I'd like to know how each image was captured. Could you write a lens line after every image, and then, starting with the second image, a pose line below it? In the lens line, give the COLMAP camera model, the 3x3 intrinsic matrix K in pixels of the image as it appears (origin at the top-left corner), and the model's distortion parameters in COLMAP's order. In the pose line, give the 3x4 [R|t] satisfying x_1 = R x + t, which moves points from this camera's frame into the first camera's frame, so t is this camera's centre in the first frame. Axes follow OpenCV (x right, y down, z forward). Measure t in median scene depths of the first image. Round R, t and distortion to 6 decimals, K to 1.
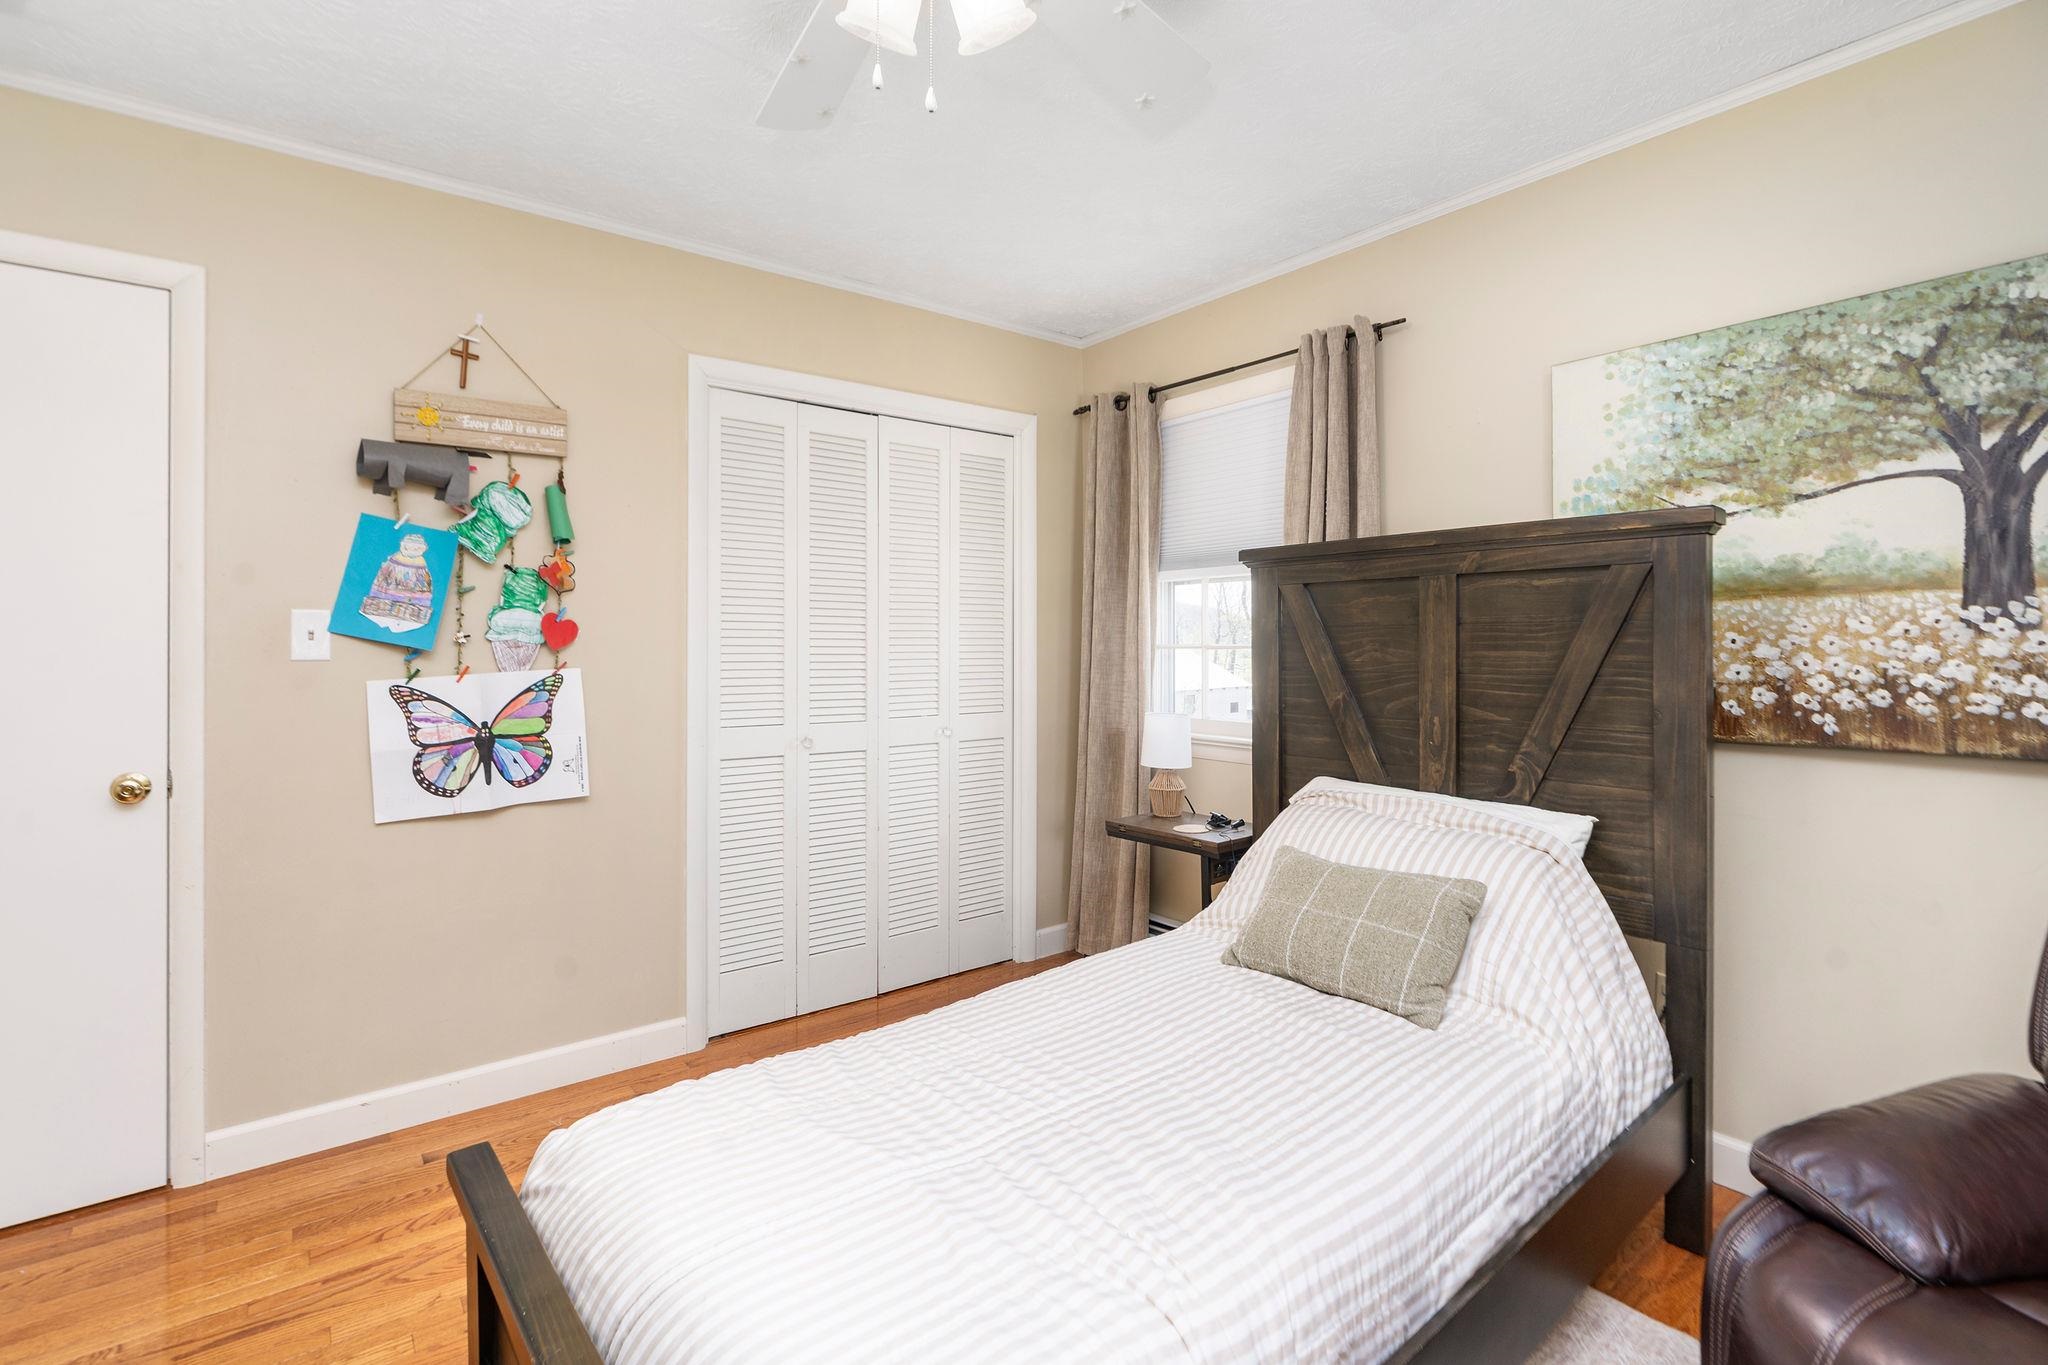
lens RADIAL K [[953.2, 0, 1021.5], [0, 953.2, 664.3], [0, 0, 1]] dist [-0.002397, 0.000177]
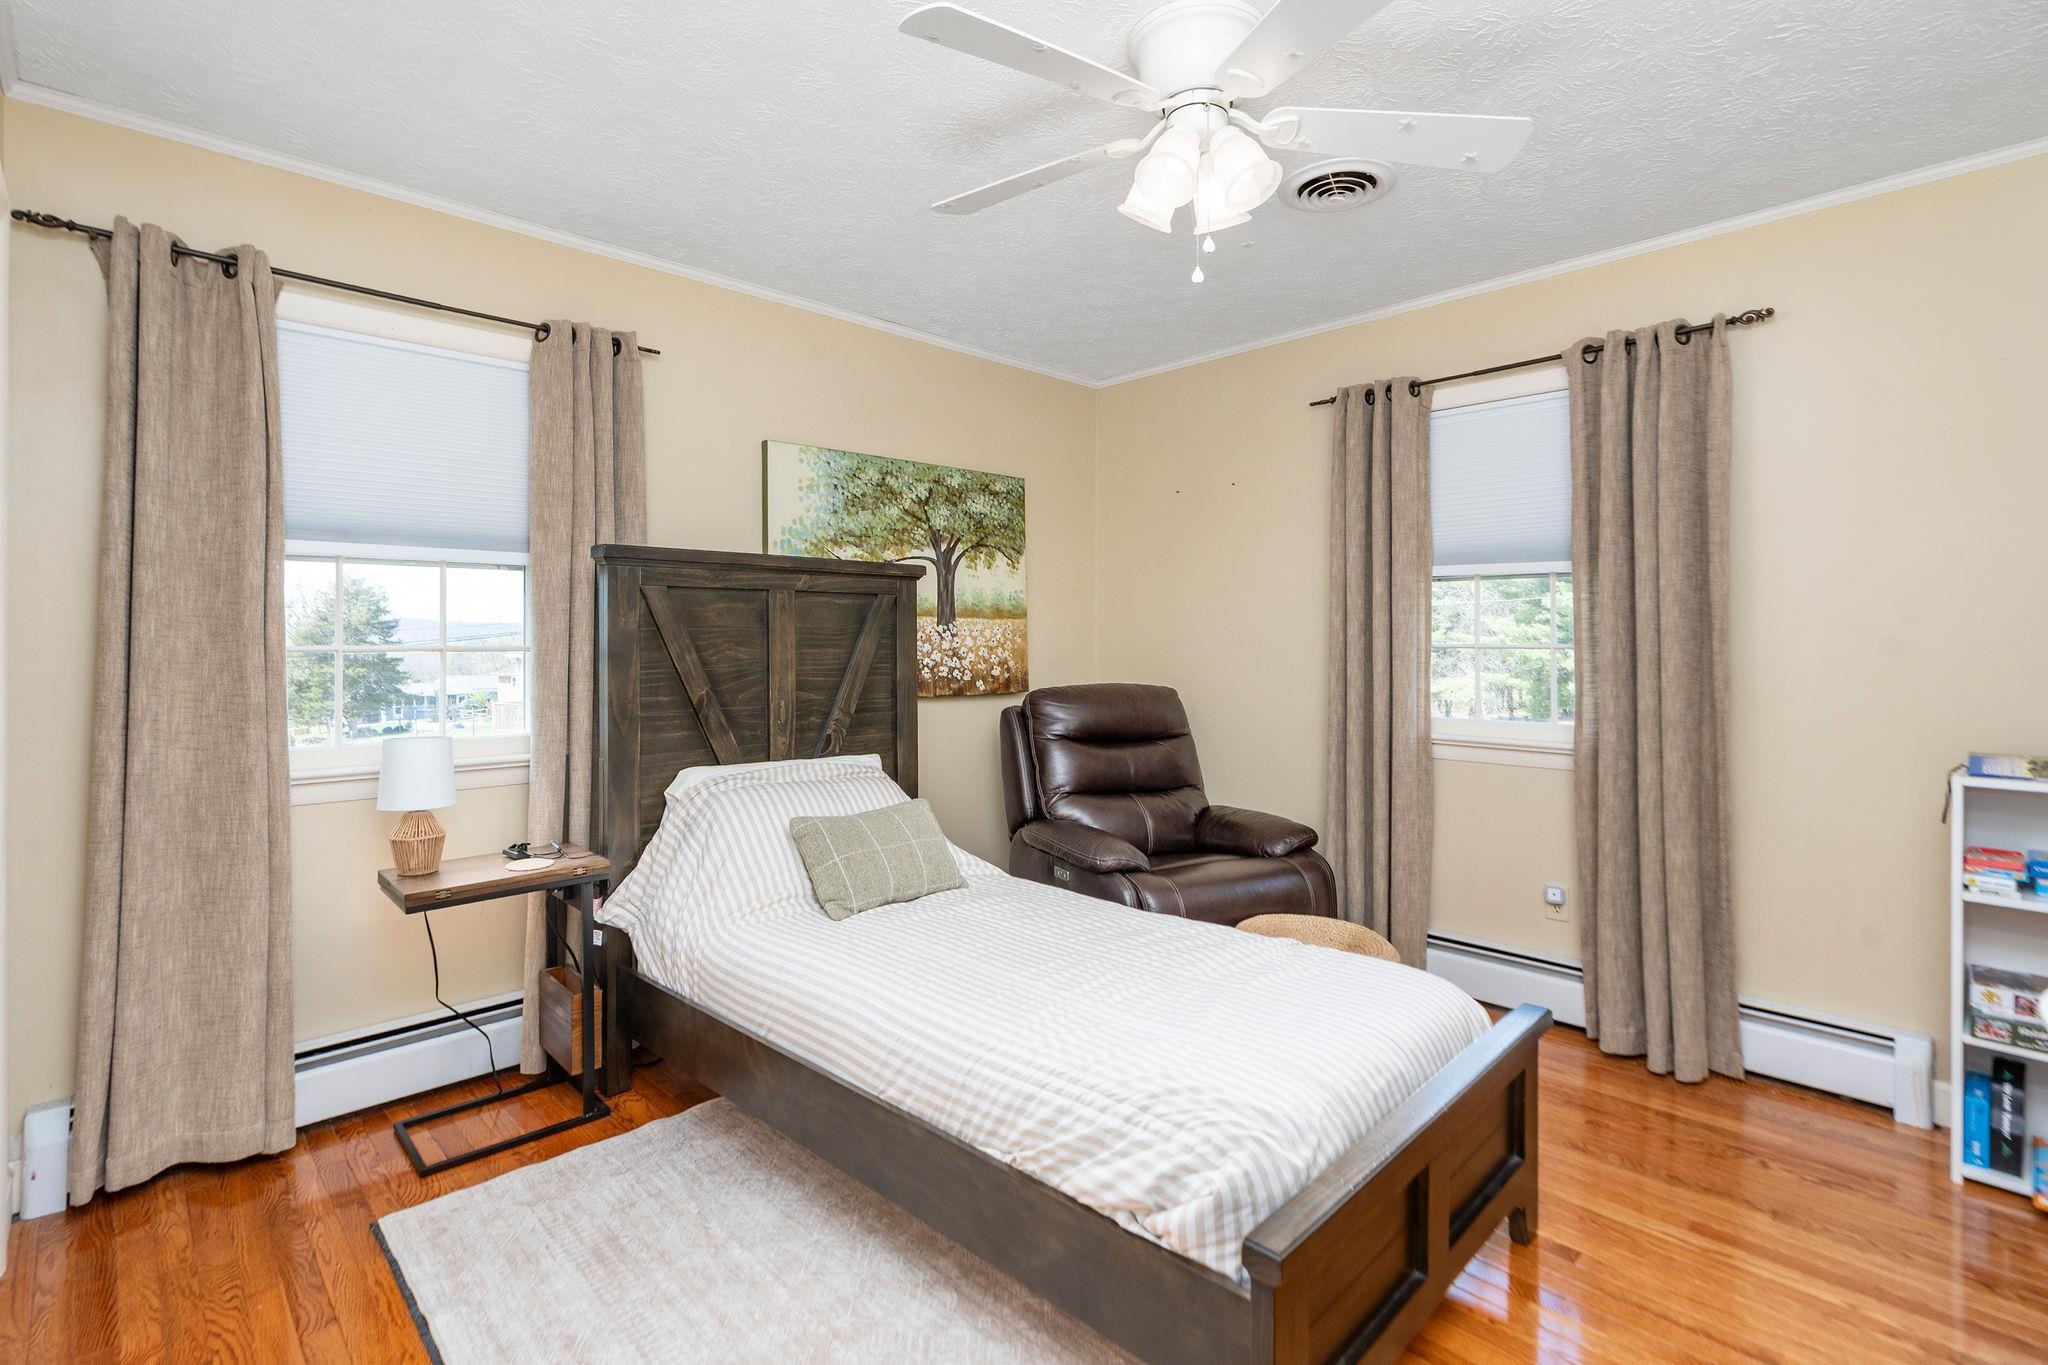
lens RADIAL K [[953.2, 0, 980.1], [0, 953.2, 641.9], [0, 0, 1]] dist [-0.002397, 0.000177]
pose [[-0.069061, -0.002858, 0.997608, -0.933269], [0.017603, 0.999837, 0.004083, -0.026561], [-0.997457, 0.017843, -0.068999, 0.894837]]
